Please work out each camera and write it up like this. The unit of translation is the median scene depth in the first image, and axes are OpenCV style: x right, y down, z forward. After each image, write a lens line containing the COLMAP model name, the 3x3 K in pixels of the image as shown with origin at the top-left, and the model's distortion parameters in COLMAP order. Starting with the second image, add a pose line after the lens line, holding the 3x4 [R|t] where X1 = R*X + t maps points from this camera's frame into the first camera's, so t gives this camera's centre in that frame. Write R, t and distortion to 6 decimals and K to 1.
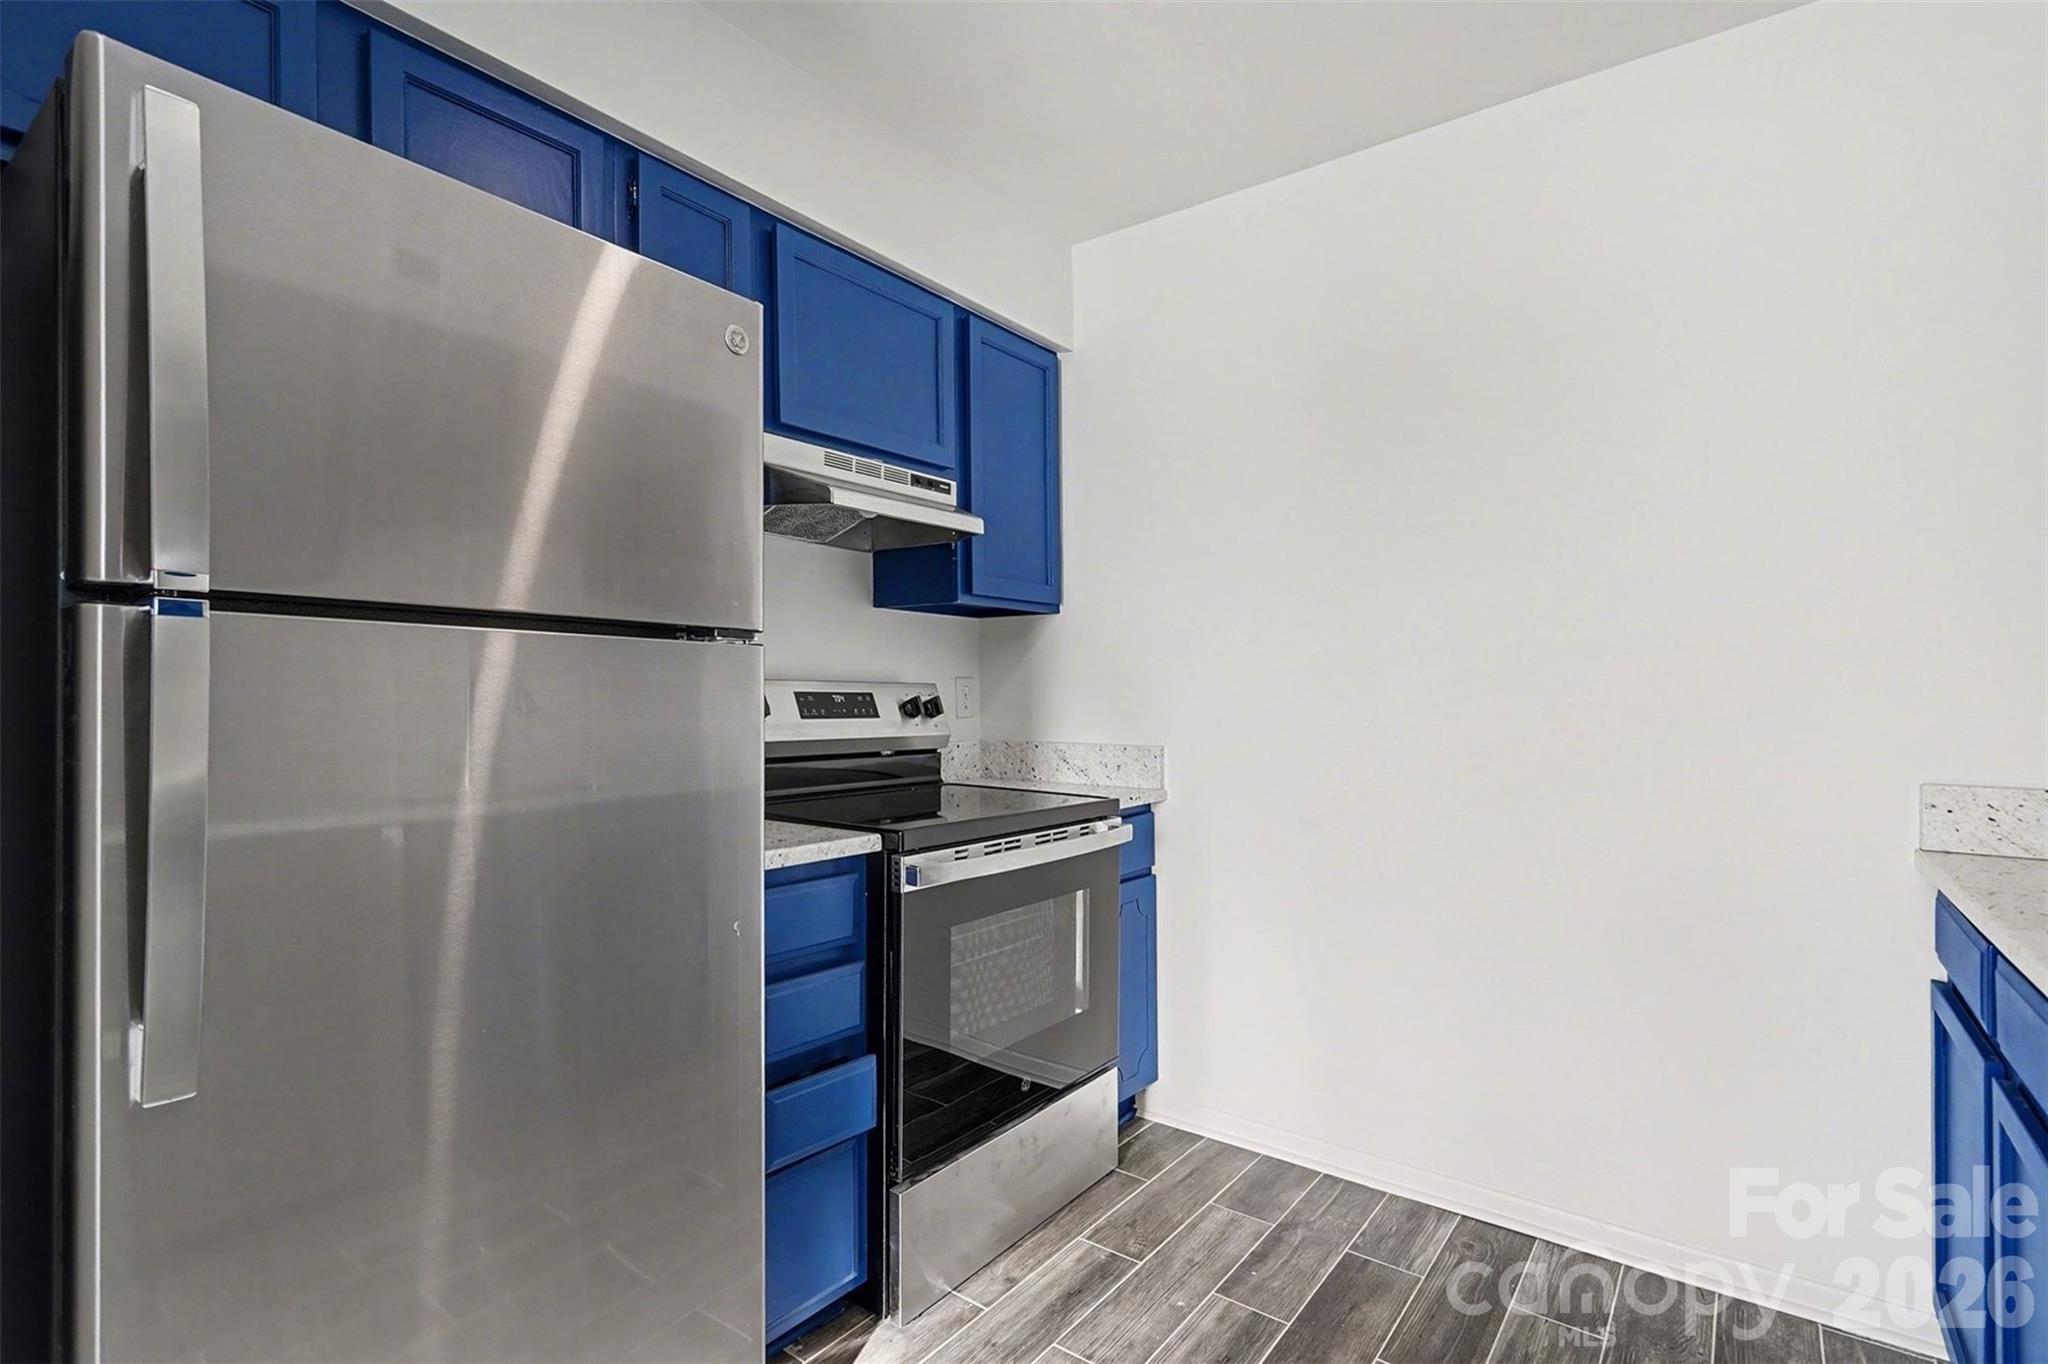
lens RADIAL K [[958.7, 0, 1039.9], [0, 958.7, 699.0], [0, 0, 1]] dist [-0.006151, 0.002447]
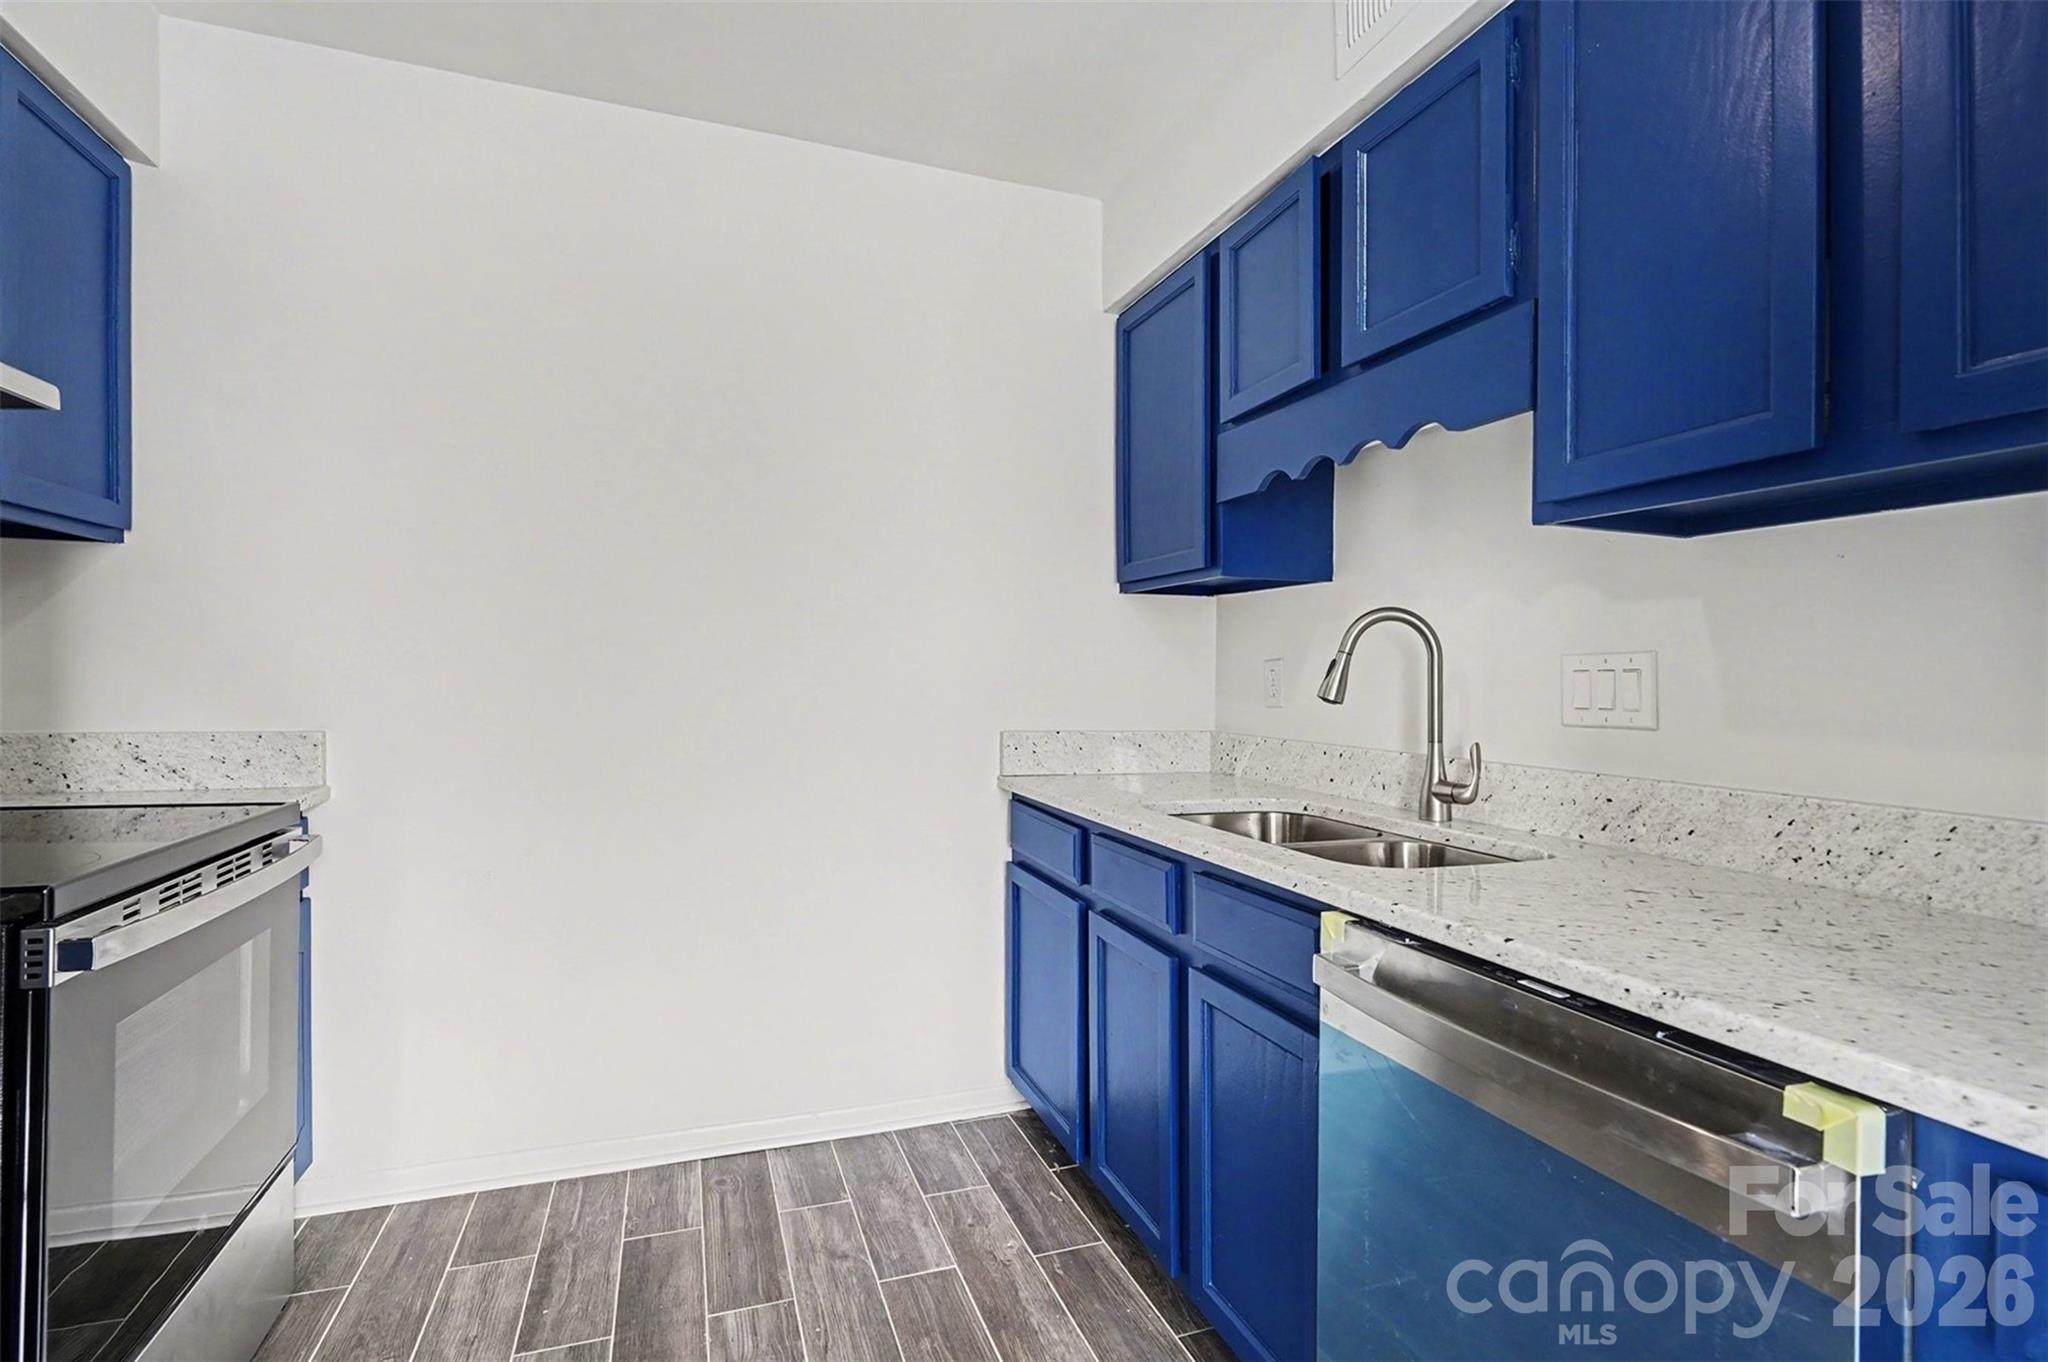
lens RADIAL K [[958.7, 0, 1018.6], [0, 958.7, 675.7], [0, 0, 1]] dist [-0.006151, 0.002447]
pose [[0.556127, 0.002213, 0.831095, -0.247068], [-0.007057, 0.999973, 0.002059, -0.001354], [-0.831068, -0.007011, 0.556127, 0.121473]]
